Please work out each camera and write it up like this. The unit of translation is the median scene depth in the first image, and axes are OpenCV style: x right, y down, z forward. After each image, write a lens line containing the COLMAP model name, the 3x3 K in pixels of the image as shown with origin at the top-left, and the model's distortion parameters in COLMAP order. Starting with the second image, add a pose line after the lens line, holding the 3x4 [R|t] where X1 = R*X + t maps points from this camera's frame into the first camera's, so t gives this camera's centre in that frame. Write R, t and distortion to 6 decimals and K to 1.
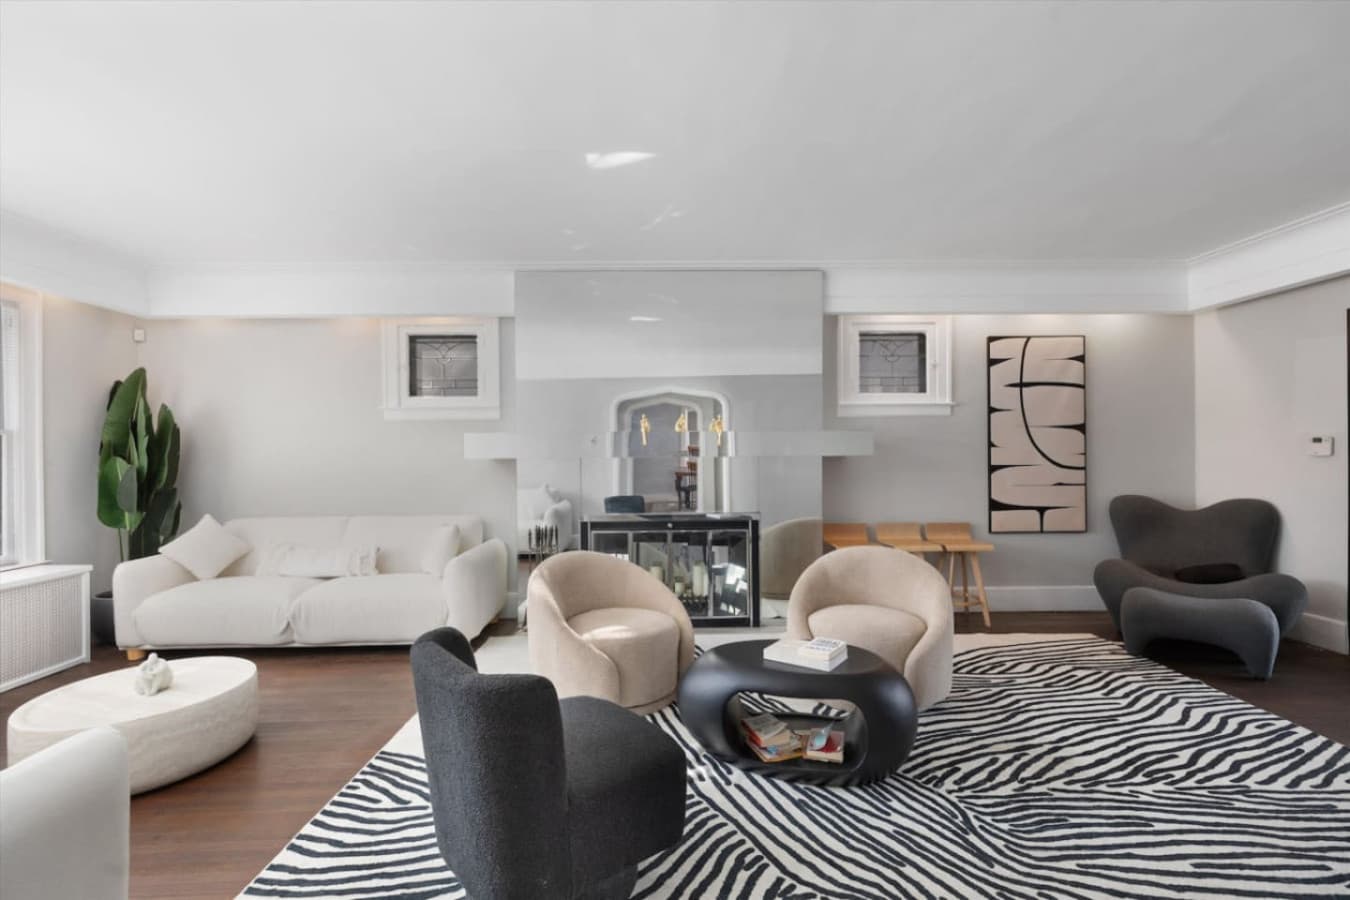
lens RADIAL K [[606.0, 0, 676.4], [0, 606.0, 449.7], [0, 0, 1]] dist [0.010368, 0.000261]
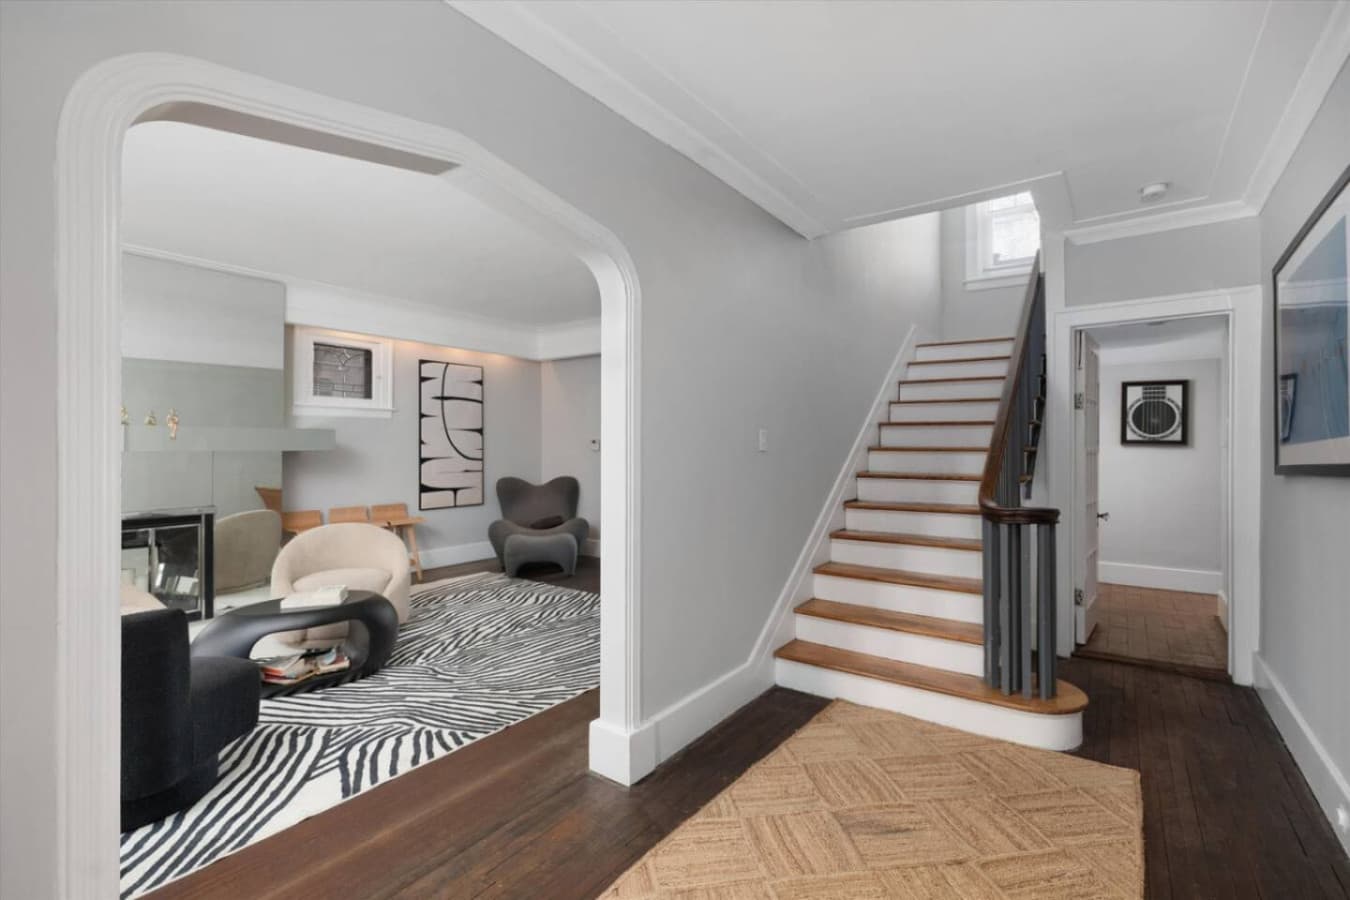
lens RADIAL K [[606.0, 0, 676.2], [0, 606.0, 446.4], [0, 0, 1]] dist [0.010368, 0.000261]
pose [[0.601057, 0.004150, 0.799195, -0.219810], [-0.004111, 0.999989, -0.002101, 0.001136], [-0.799196, -0.002023, 0.601068, -0.249393]]
